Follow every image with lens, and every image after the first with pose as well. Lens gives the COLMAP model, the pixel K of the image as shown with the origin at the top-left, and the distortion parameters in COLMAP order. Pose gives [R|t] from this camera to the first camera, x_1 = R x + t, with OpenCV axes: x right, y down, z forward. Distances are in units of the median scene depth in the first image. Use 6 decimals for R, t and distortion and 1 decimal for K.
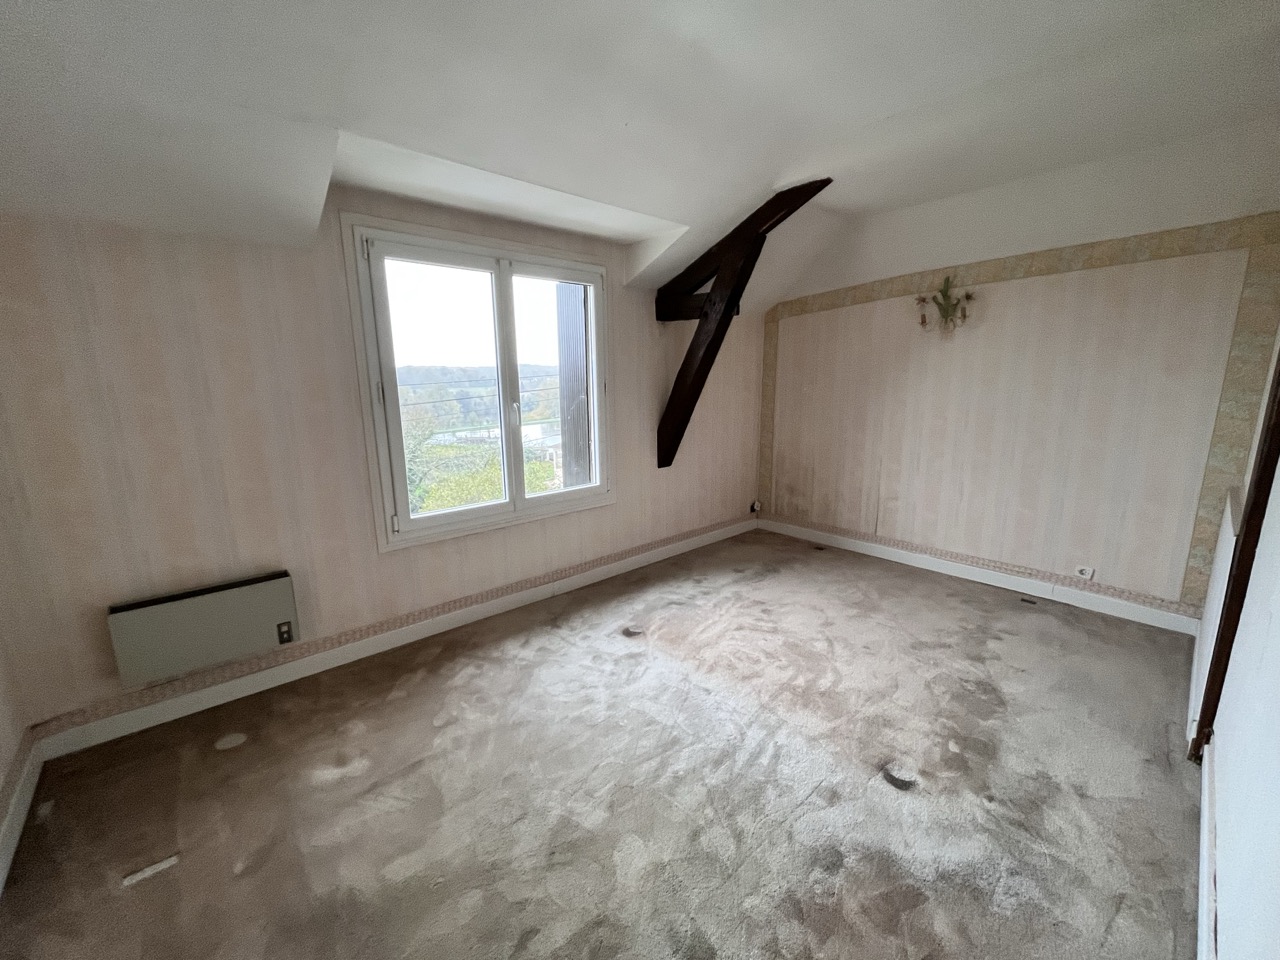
lens RADIAL K [[516.9, 0, 640.0], [0, 516.9, 480.0], [0, 0, 1]] dist [0.000947, 0.000176]
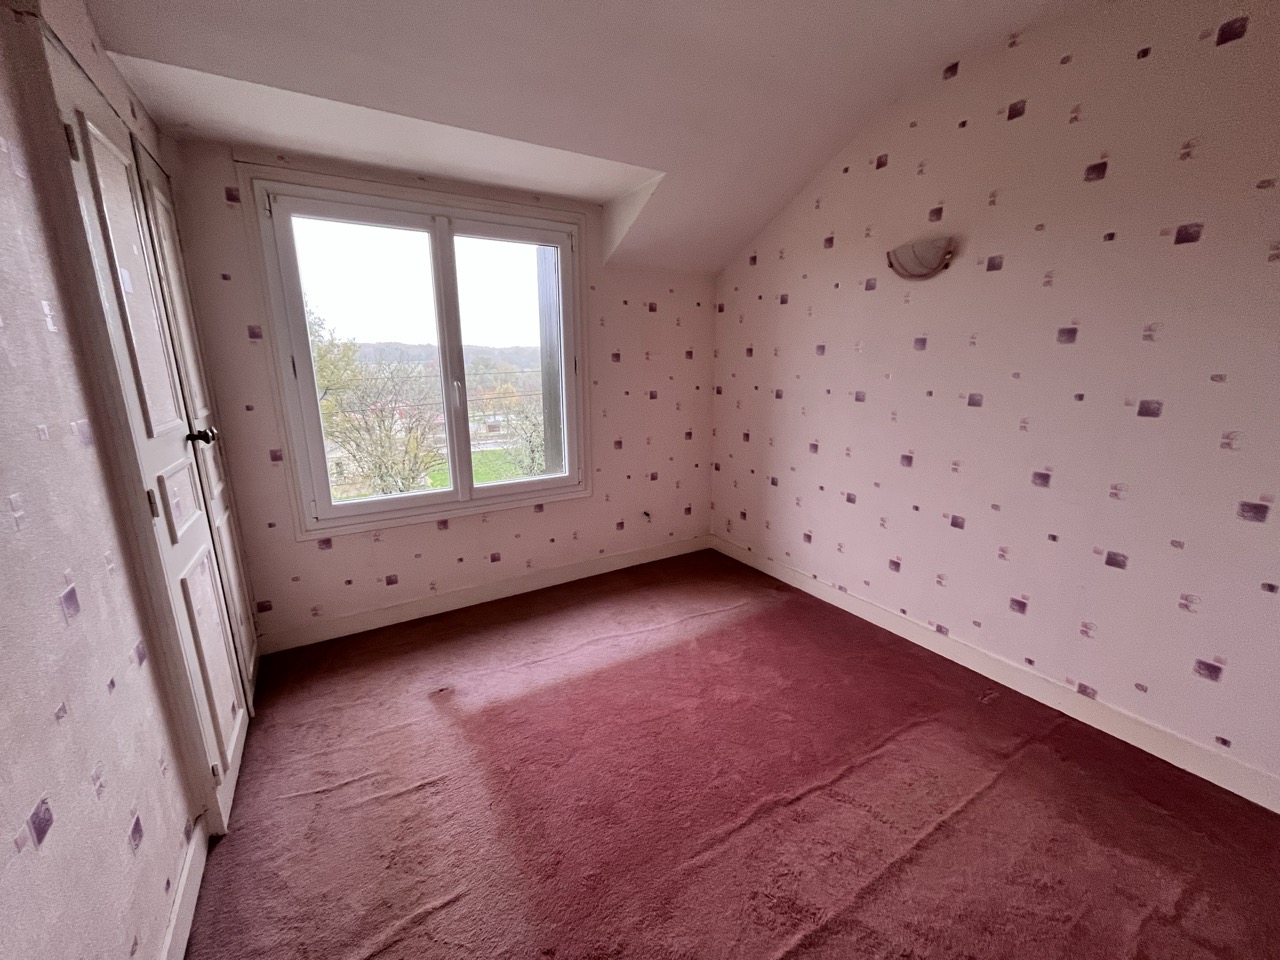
lens RADIAL K [[516.9, 0, 640.0], [0, 516.9, 480.0], [0, 0, 1]] dist [0.000947, 0.000176]
pose [[0.982738, 0.059398, -0.175207, 0.234755], [-0.053063, 0.997764, 0.040629, -0.031600], [0.177228, -0.030630, 0.983693, 0.169801]]
